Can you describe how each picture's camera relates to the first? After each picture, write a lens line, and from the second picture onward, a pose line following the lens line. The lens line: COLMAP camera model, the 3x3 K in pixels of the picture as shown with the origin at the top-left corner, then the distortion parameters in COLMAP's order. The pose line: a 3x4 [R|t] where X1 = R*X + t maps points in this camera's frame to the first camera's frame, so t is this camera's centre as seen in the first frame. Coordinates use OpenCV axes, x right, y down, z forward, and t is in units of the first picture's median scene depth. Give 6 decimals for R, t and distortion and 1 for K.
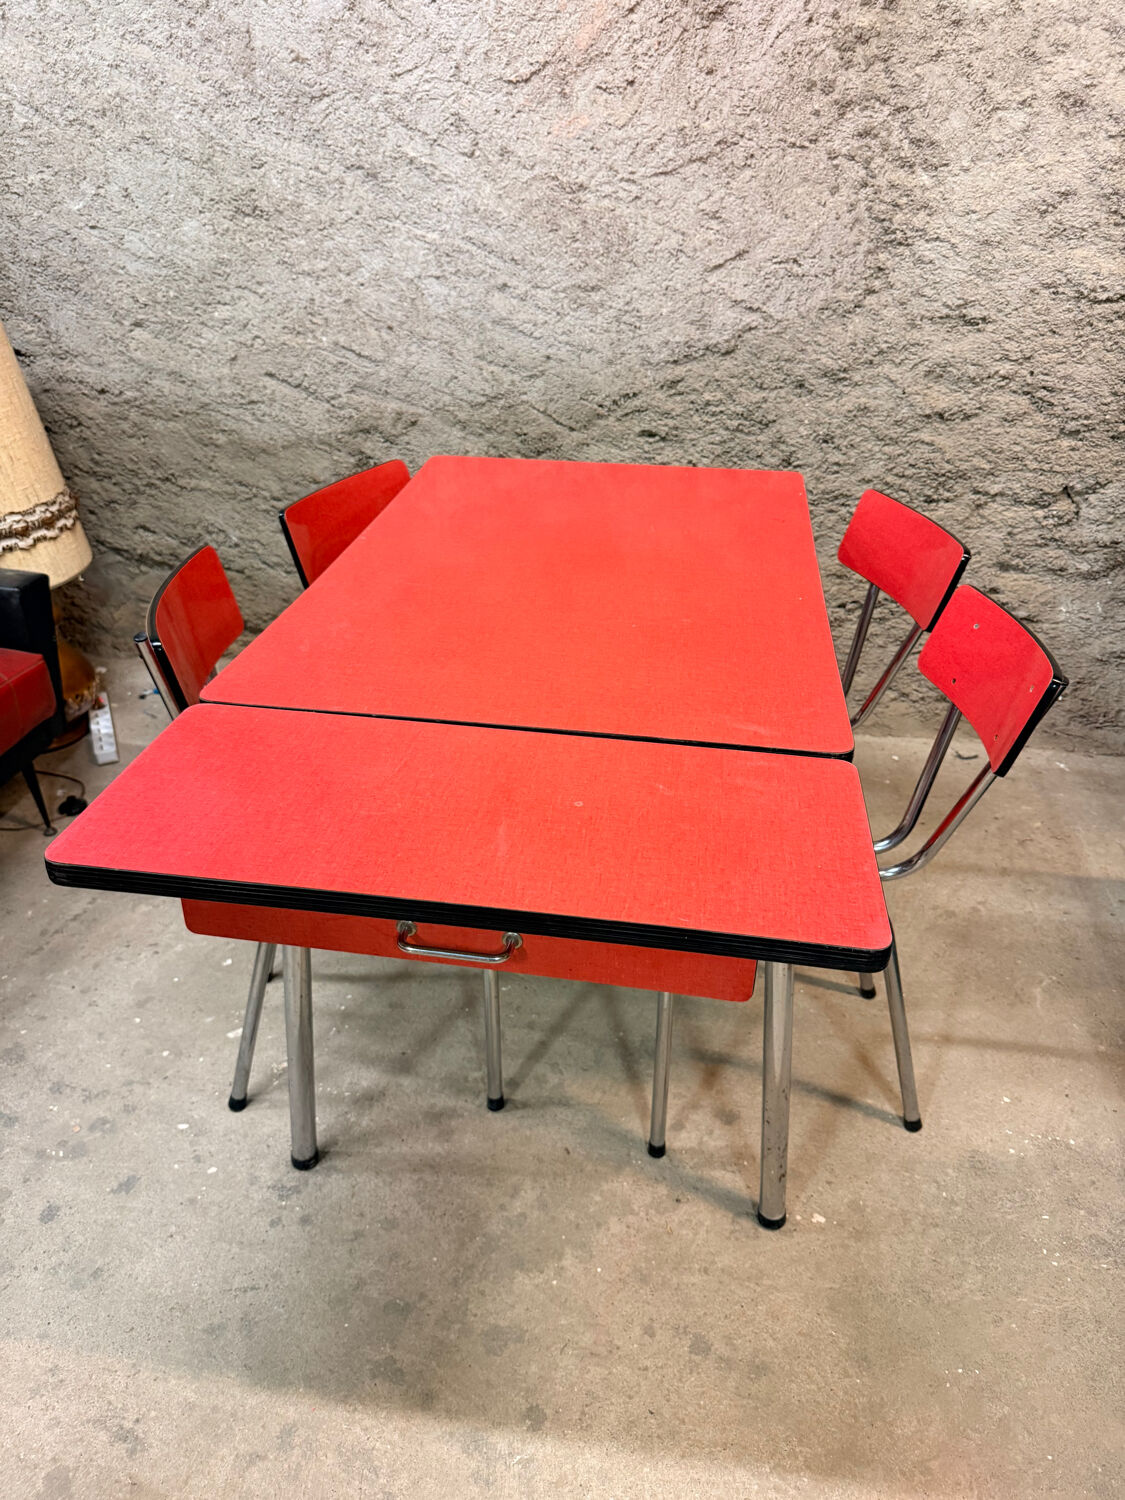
lens RADIAL K [[1070.5, 0, 571.3], [0, 1070.5, 746.2], [0, 0, 1]] dist [-0.003468, -0.002407]
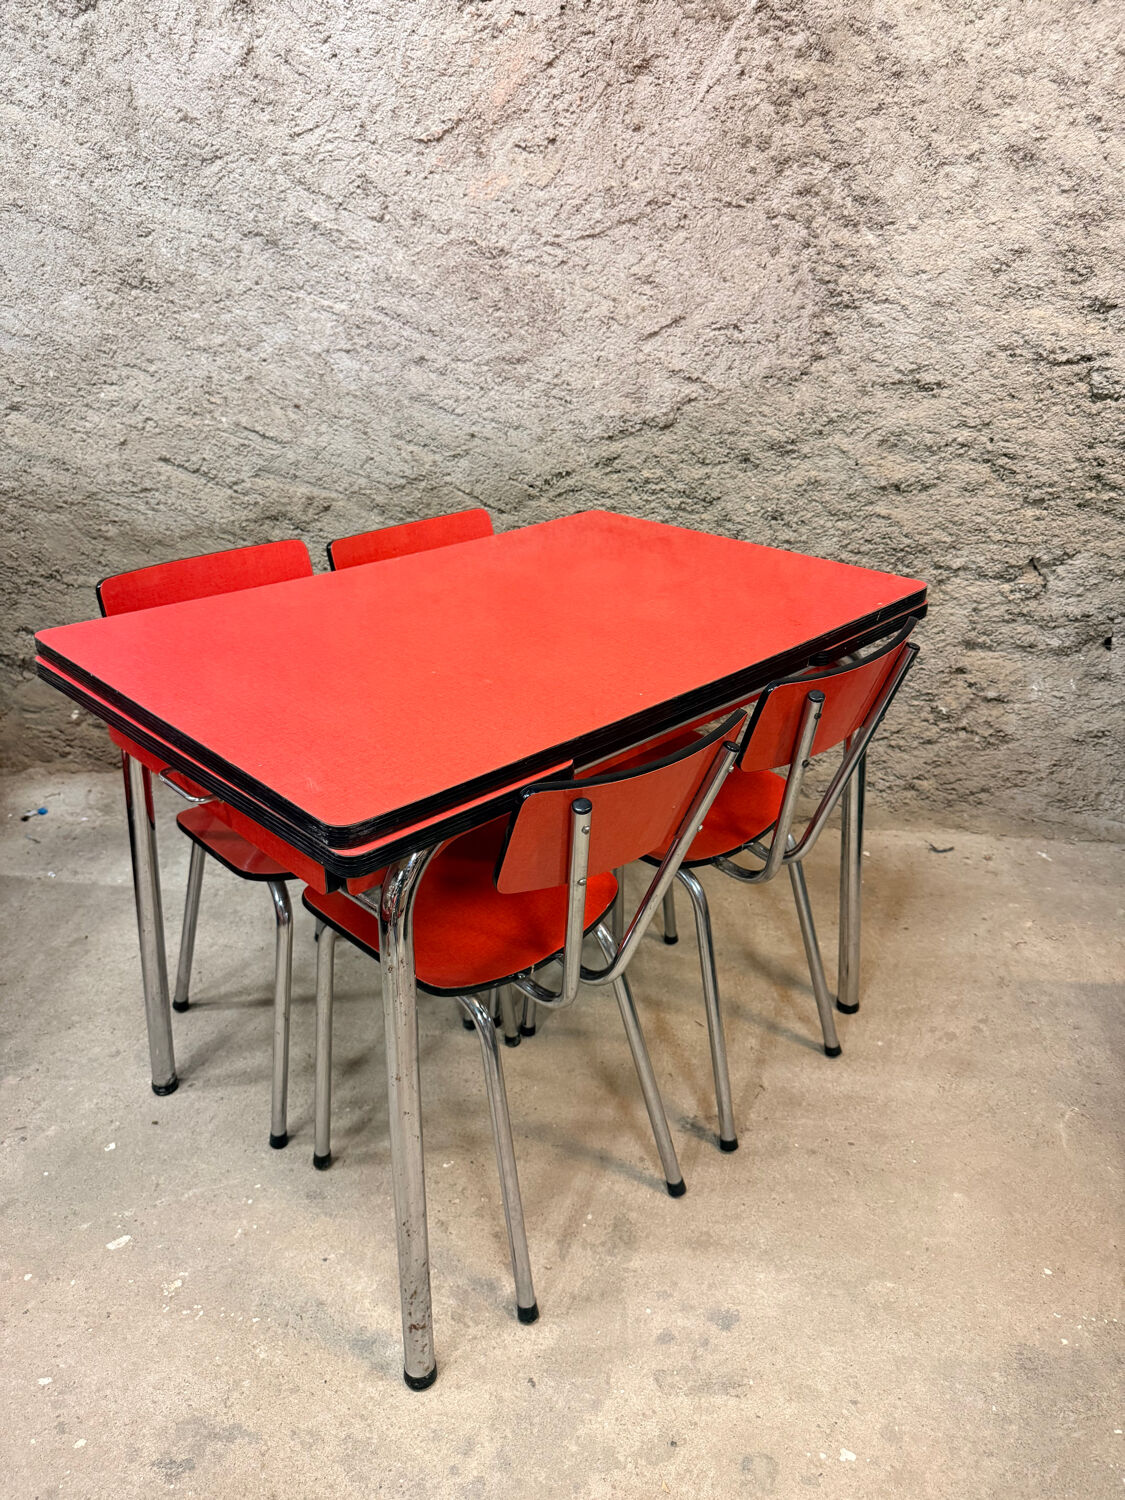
lens RADIAL K [[1065.6, 0, 568.4], [0, 1065.6, 746.0], [0, 0, 1]] dist [0.003133, -0.009163]
pose [[0.997376, -0.036401, 0.062586, -0.006527], [0.041095, 0.996304, -0.075432, -0.026794], [-0.059609, 0.077806, 0.995185, 0.113799]]
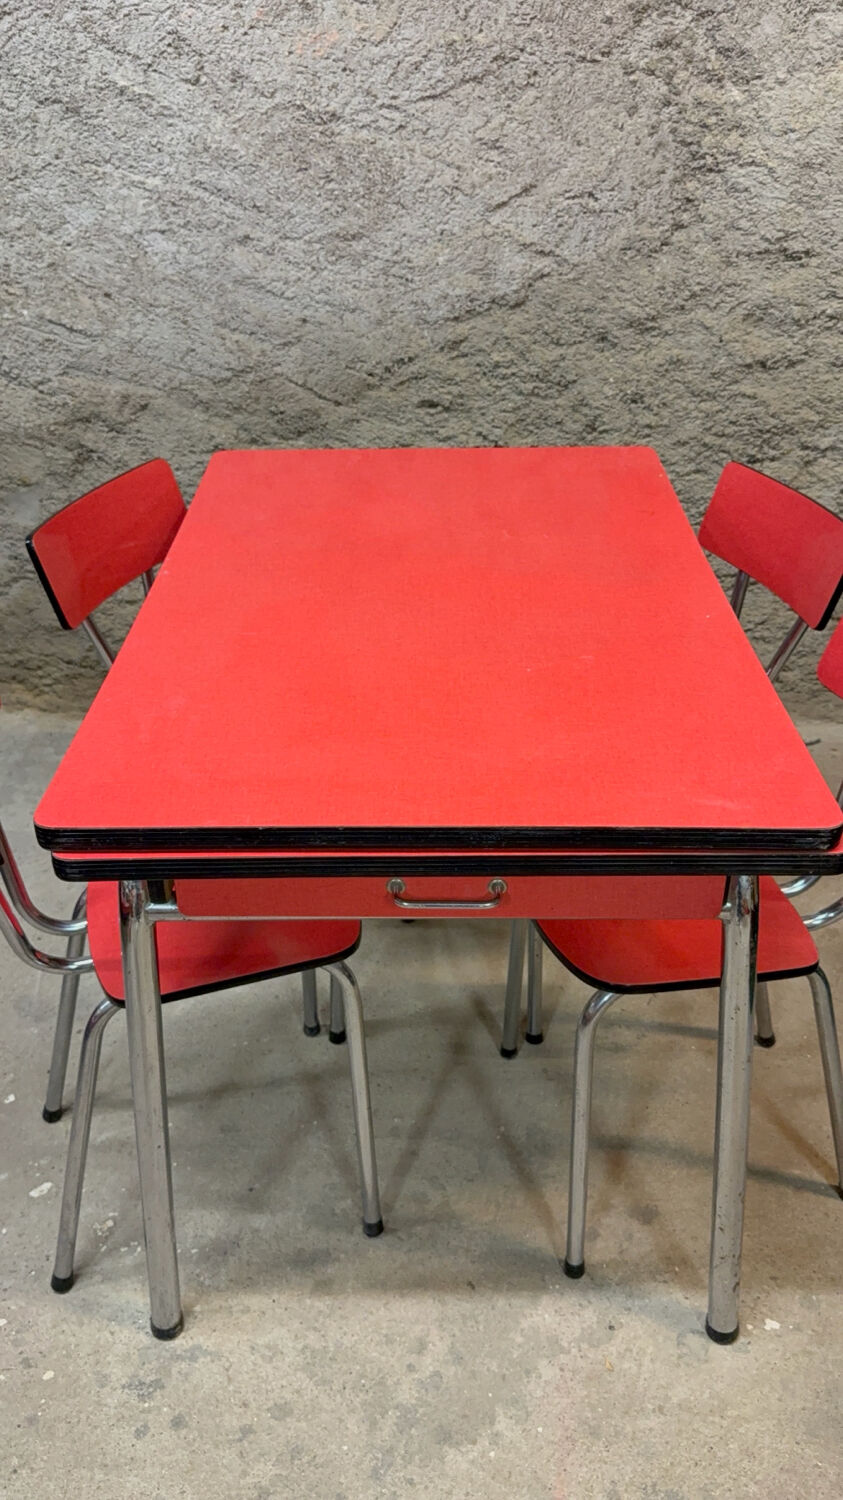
lens RADIAL K [[1200.9, 0, 417.1], [0, 1200.9, 752.7], [0, 0, 1]] dist [-0.001248, -0.006669]
pose [[0.988549, -0.097912, 0.114824, -0.080839], [0.094300, 0.994875, 0.036495, -0.056529], [-0.117809, -0.025249, 0.992715, 0.050444]]
